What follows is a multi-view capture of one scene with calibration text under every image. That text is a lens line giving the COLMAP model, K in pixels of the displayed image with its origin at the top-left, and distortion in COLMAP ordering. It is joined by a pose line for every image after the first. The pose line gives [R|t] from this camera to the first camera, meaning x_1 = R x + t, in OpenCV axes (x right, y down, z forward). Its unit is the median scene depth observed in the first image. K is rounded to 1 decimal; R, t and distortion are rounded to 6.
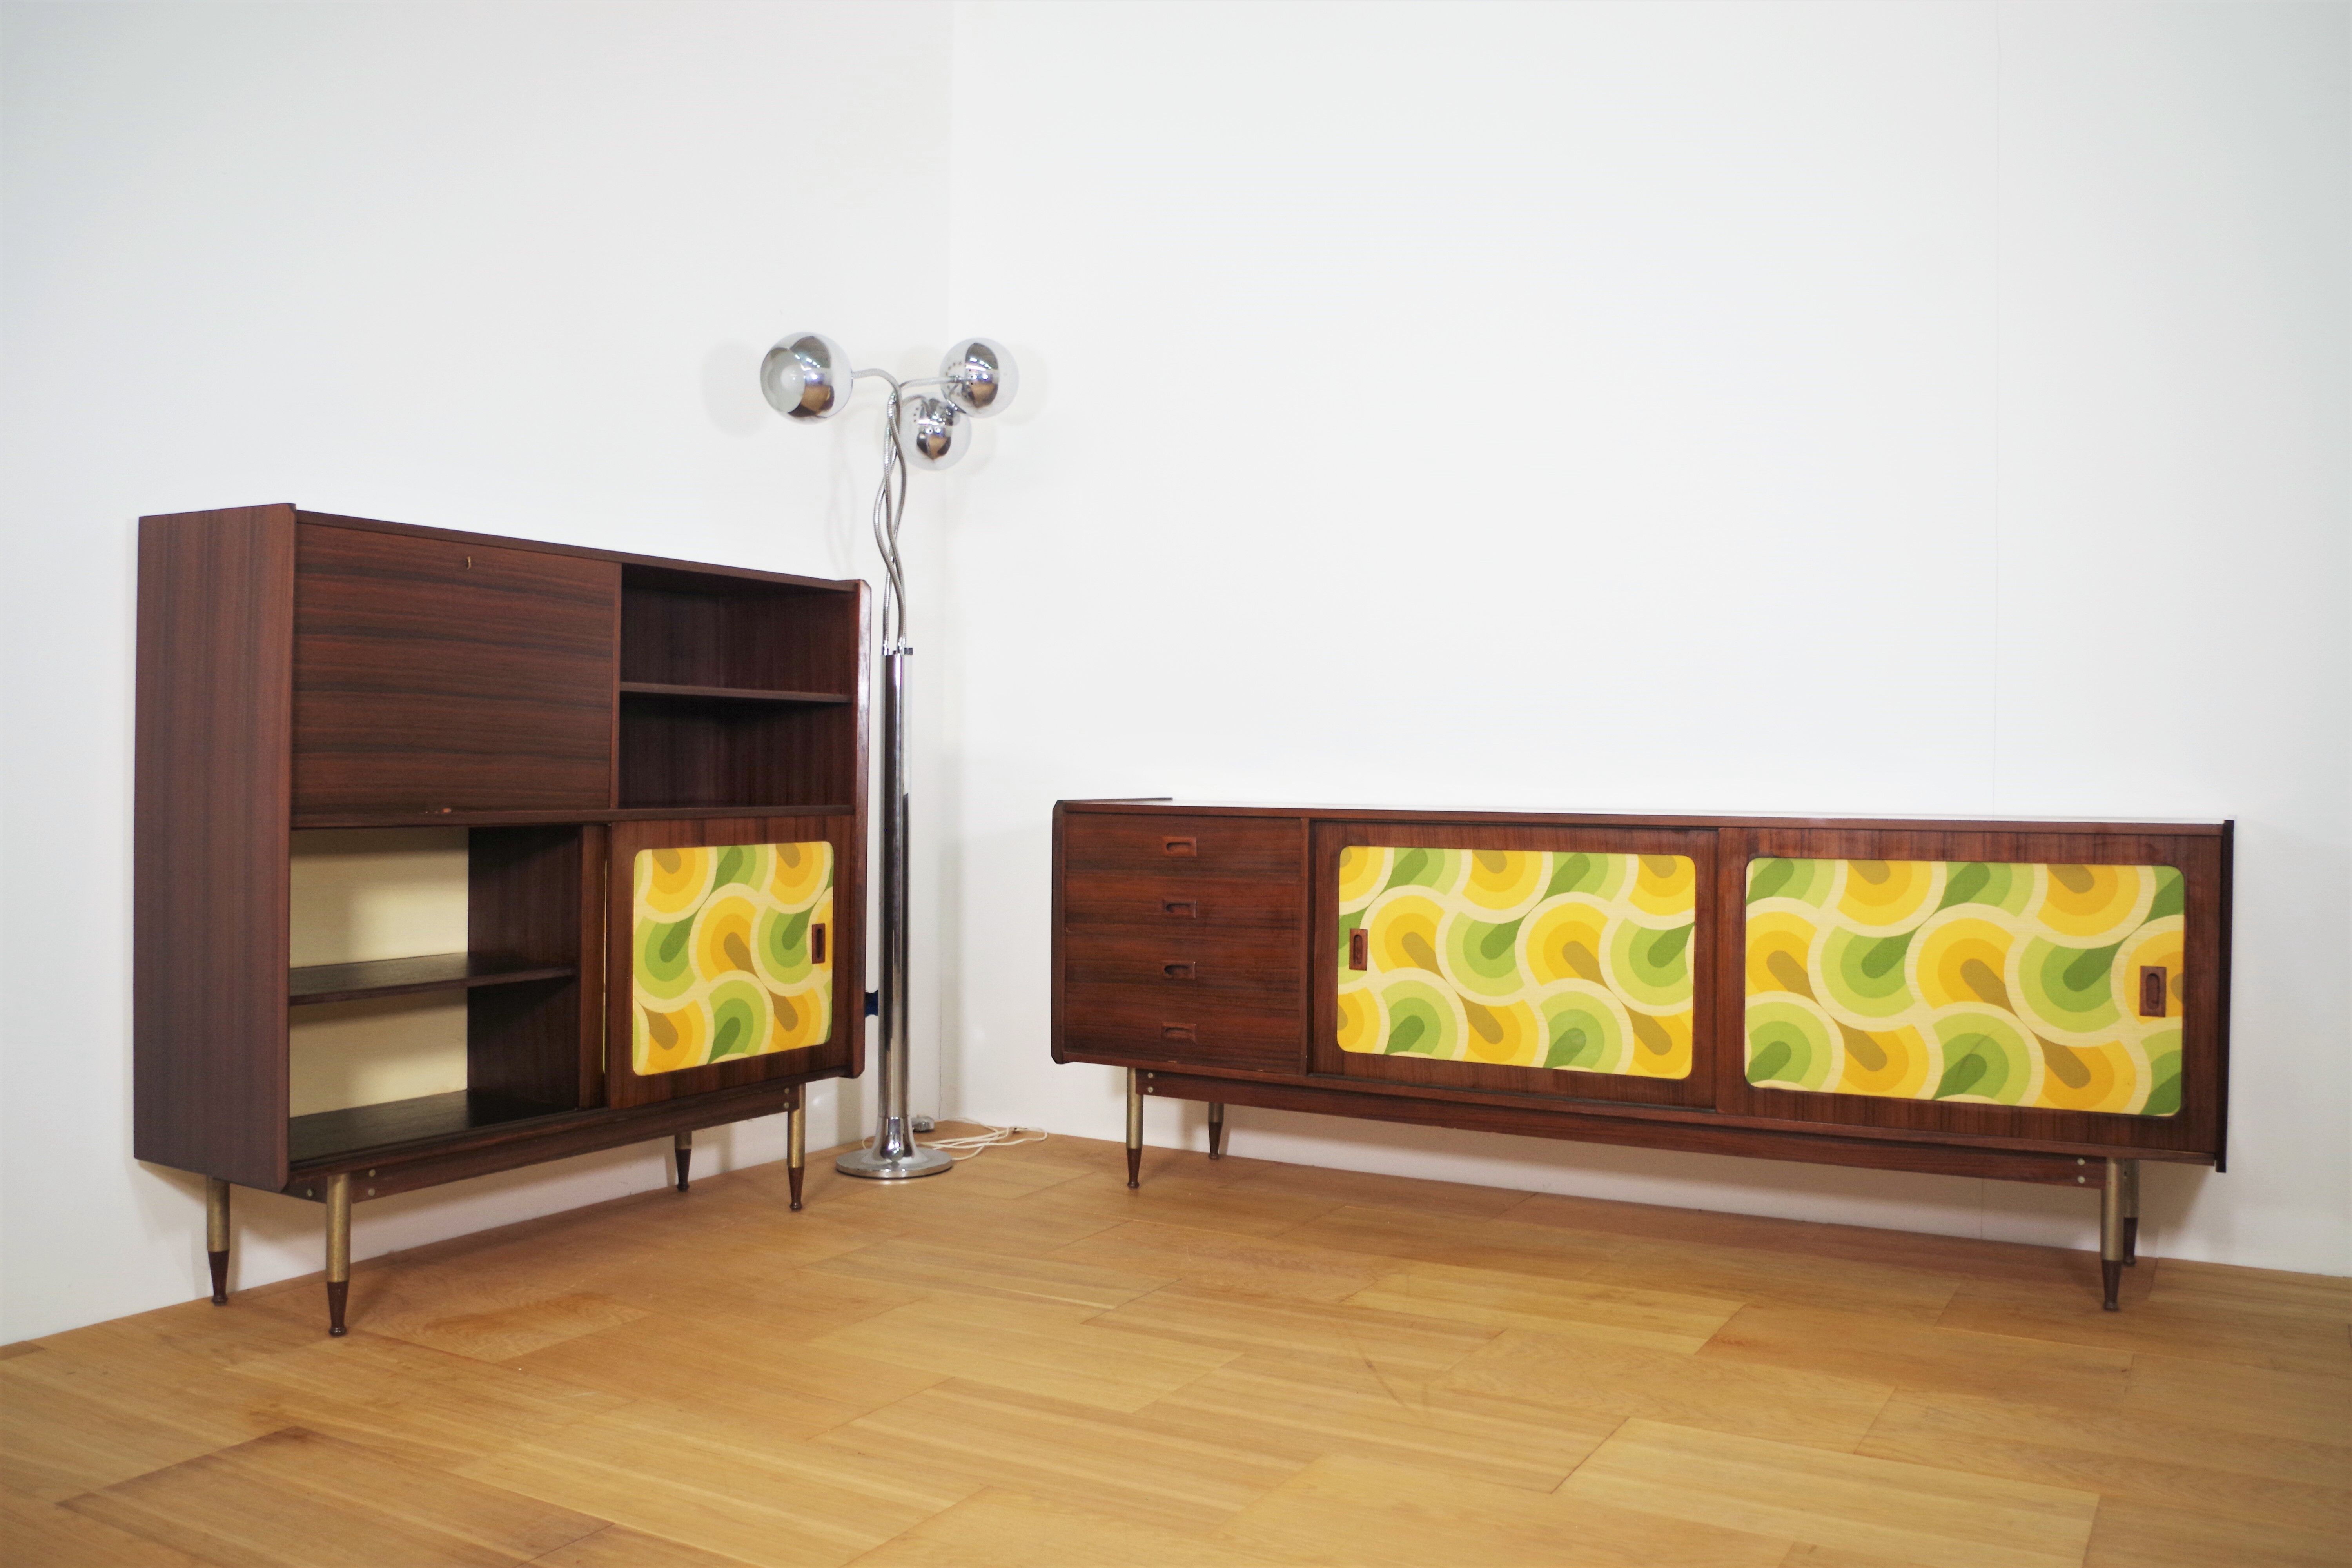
lens RADIAL K [[1912.5, 0, 1193.3], [0, 1912.5, 799.4], [0, 0, 1]] dist [-0.082181, 0.022055]
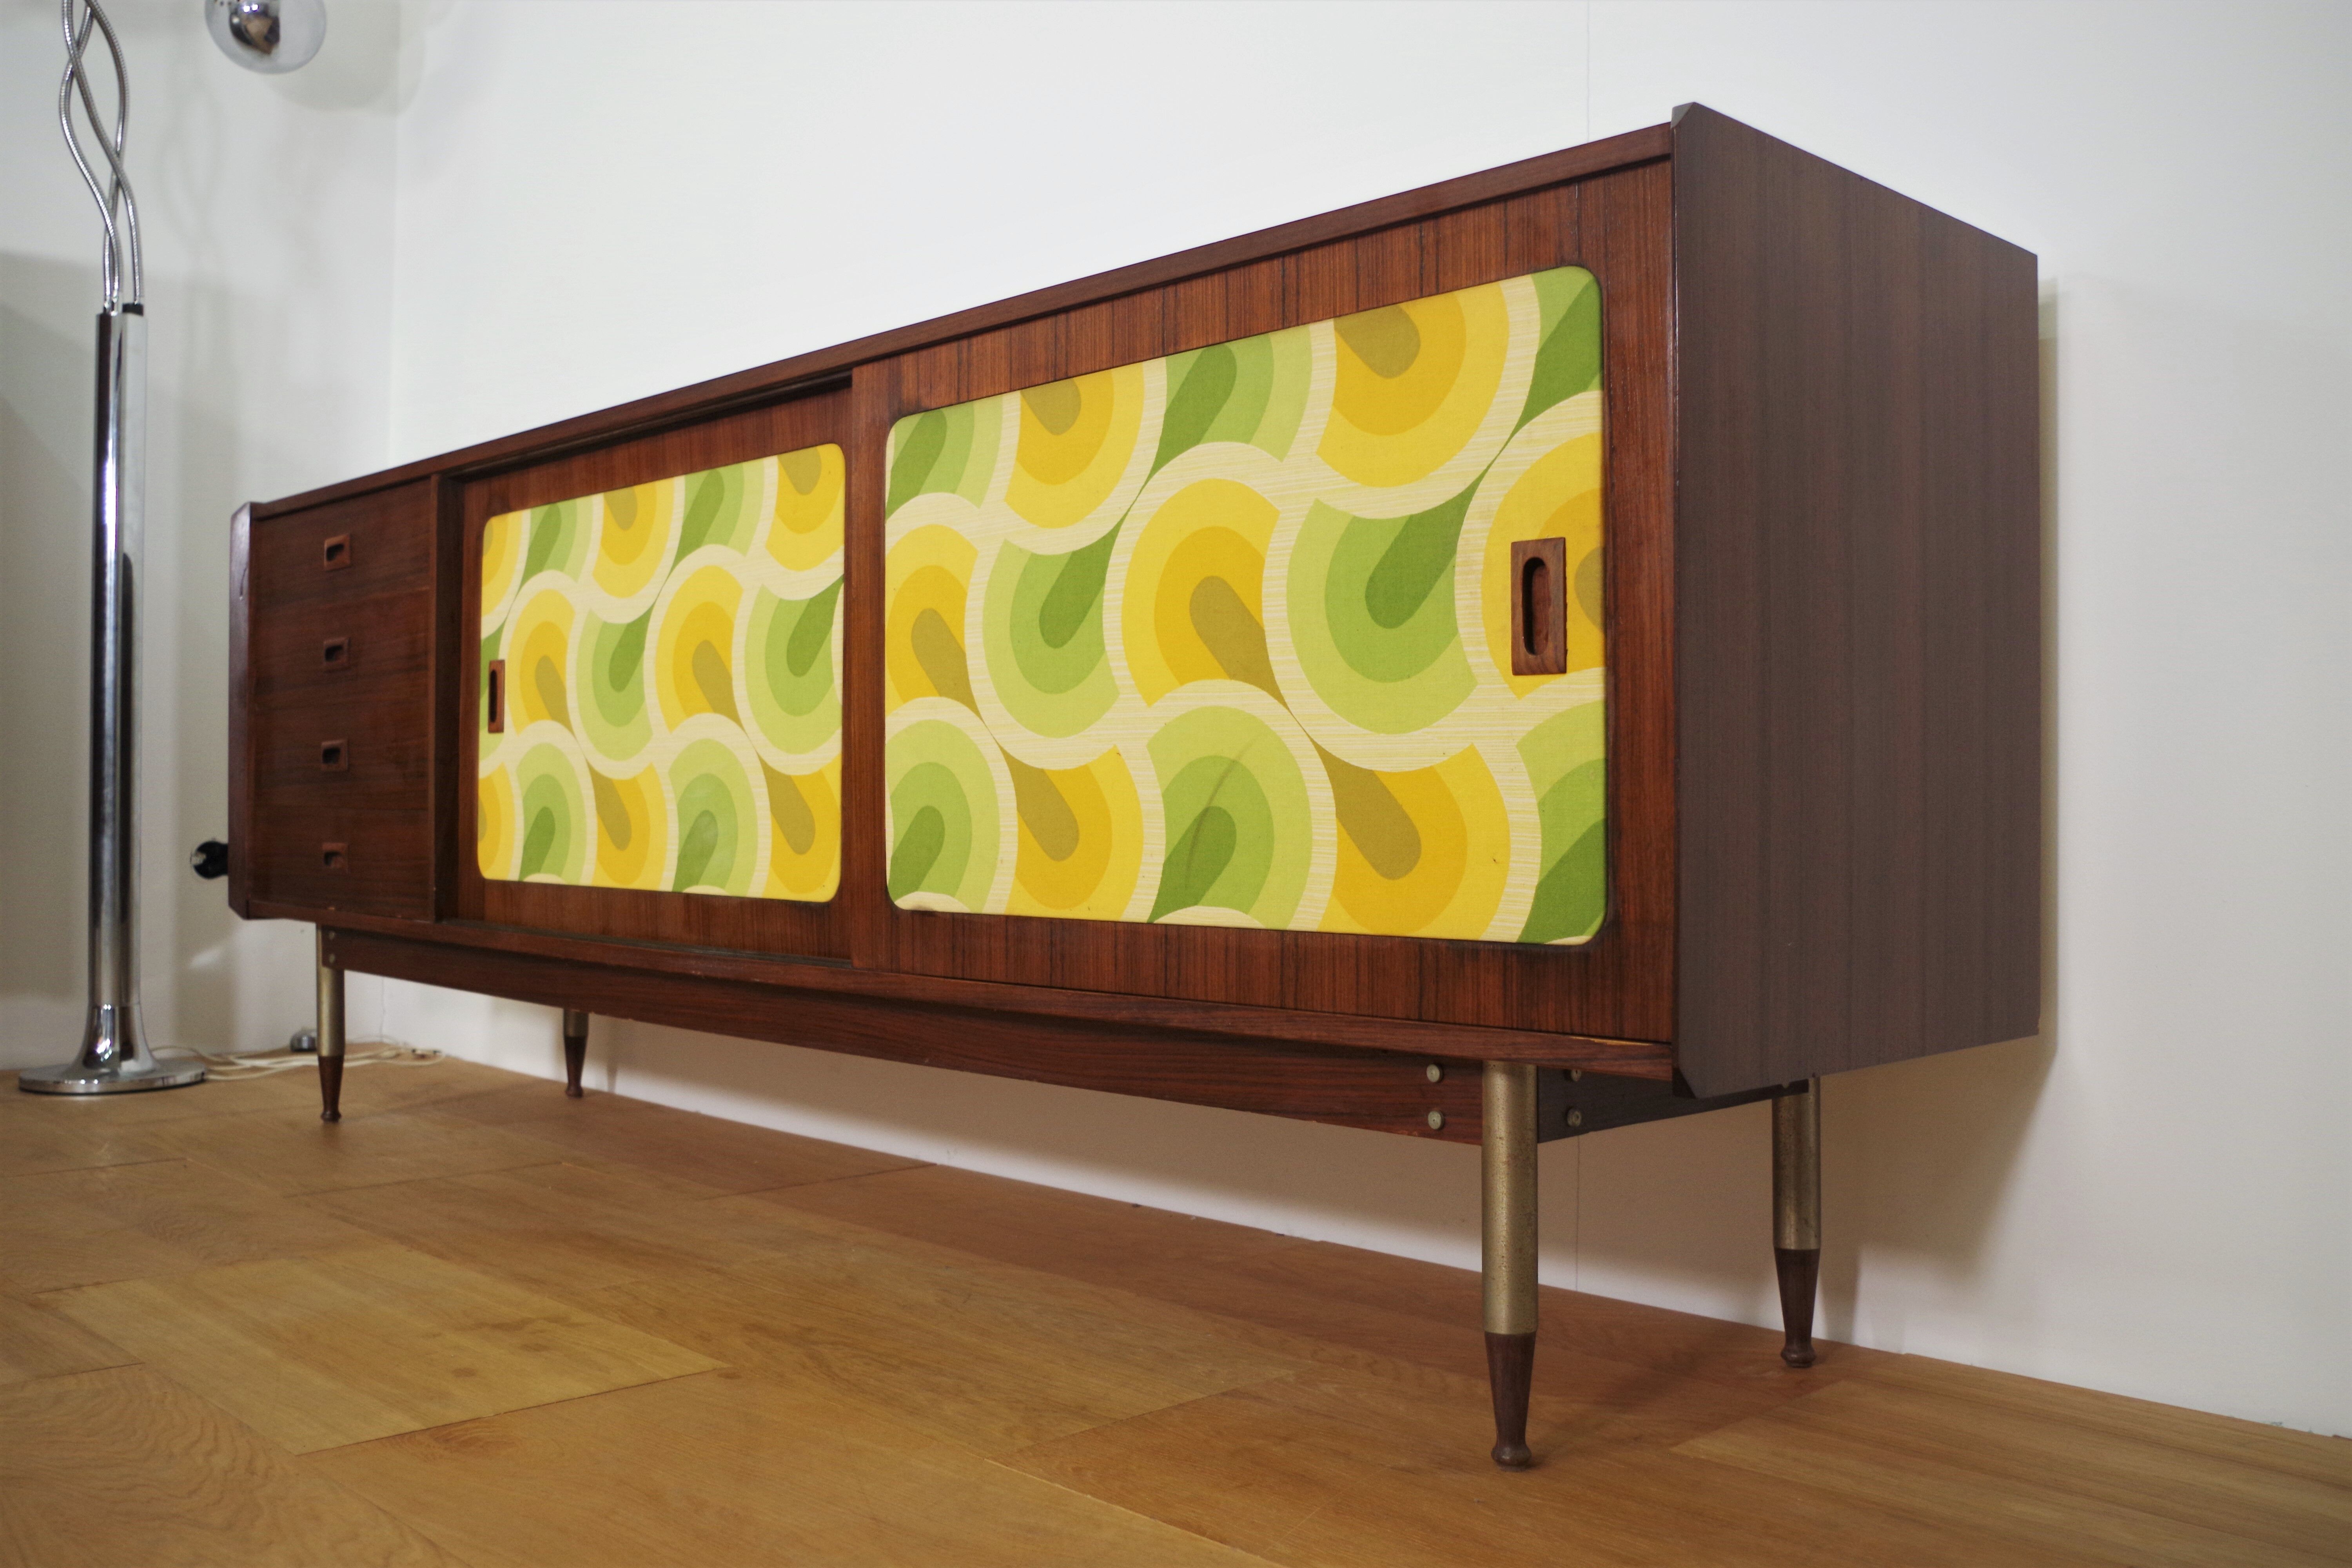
lens RADIAL K [[2097.0, 0, 1160.7], [0, 2097.0, 785.3], [0, 0, 1]] dist [-0.085355, 0.022287]
pose [[0.956411, -0.006829, -0.291943, 0.532753], [-0.000143, 0.999715, -0.023852, 0.140245], [0.292022, 0.022854, 0.956138, 0.551589]]
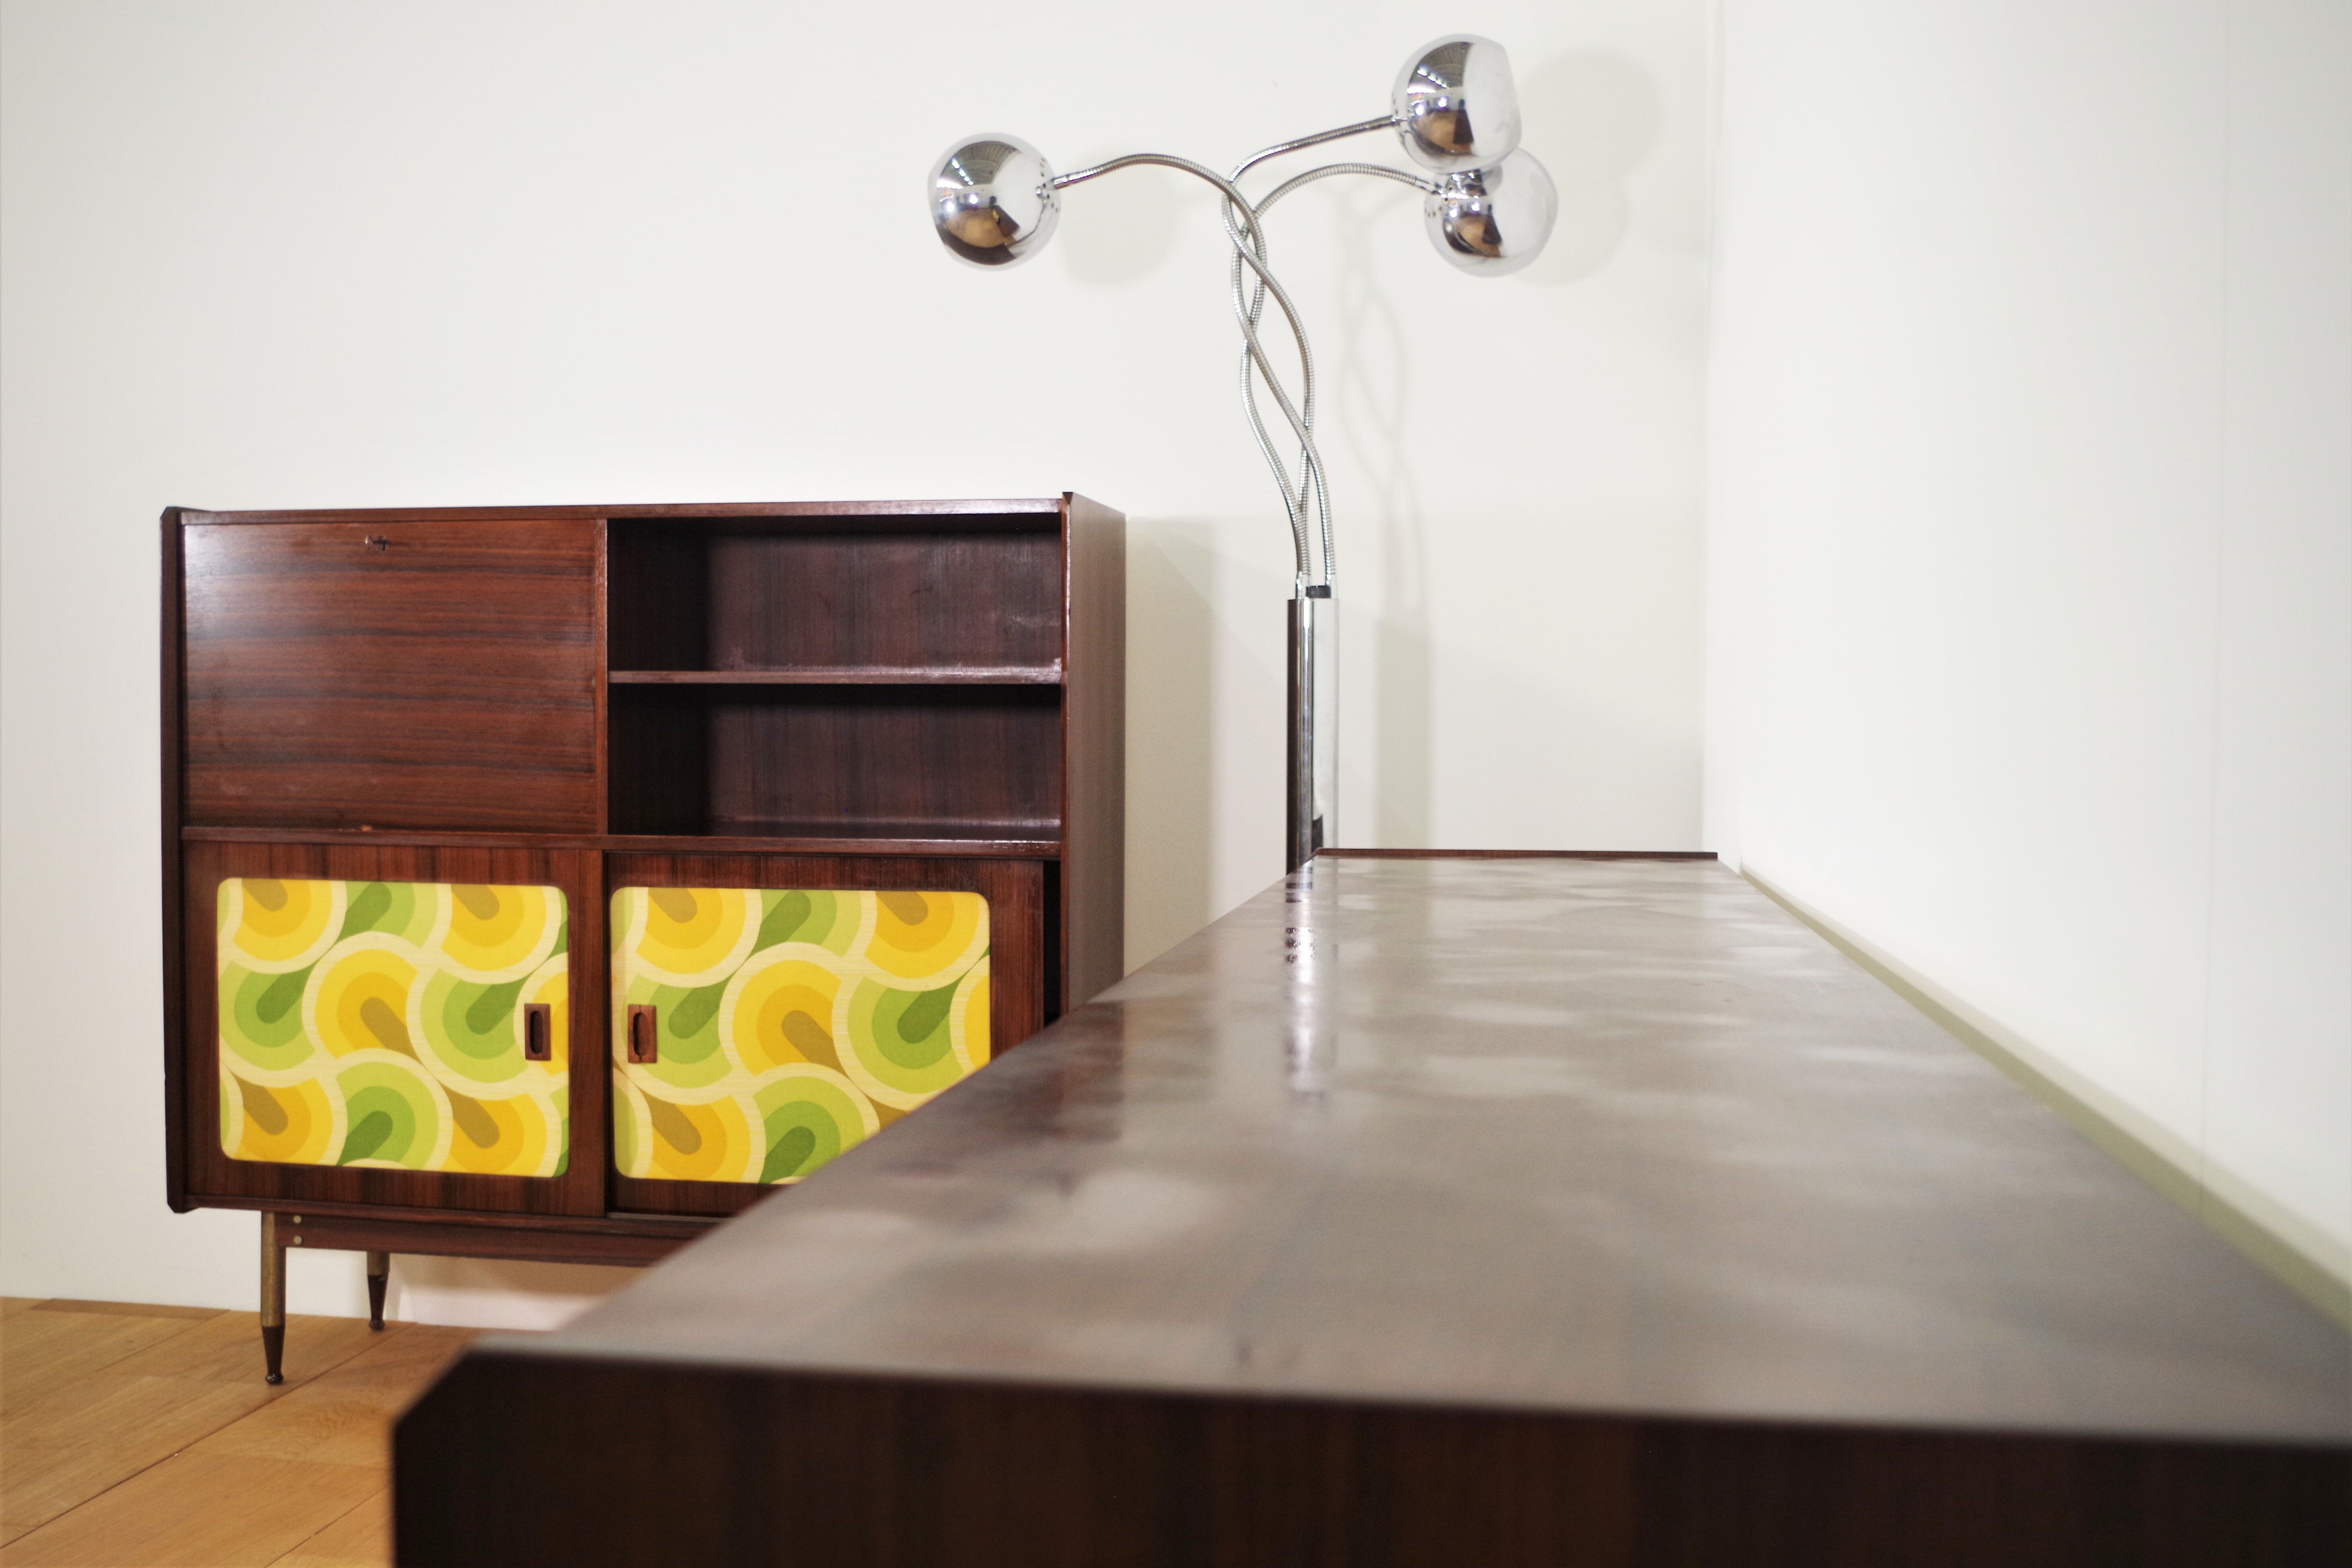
lens RADIAL K [[2287.8, 0, 1167.9], [0, 2287.8, 762.2], [0, 0, 1]] dist [-0.018648, 0.000000]
pose [[0.327335, 0.003825, -0.944901, 0.678192], [-0.017798, 0.999839, -0.002118, -0.026802], [0.944741, 0.017511, 0.327350, 0.919637]]
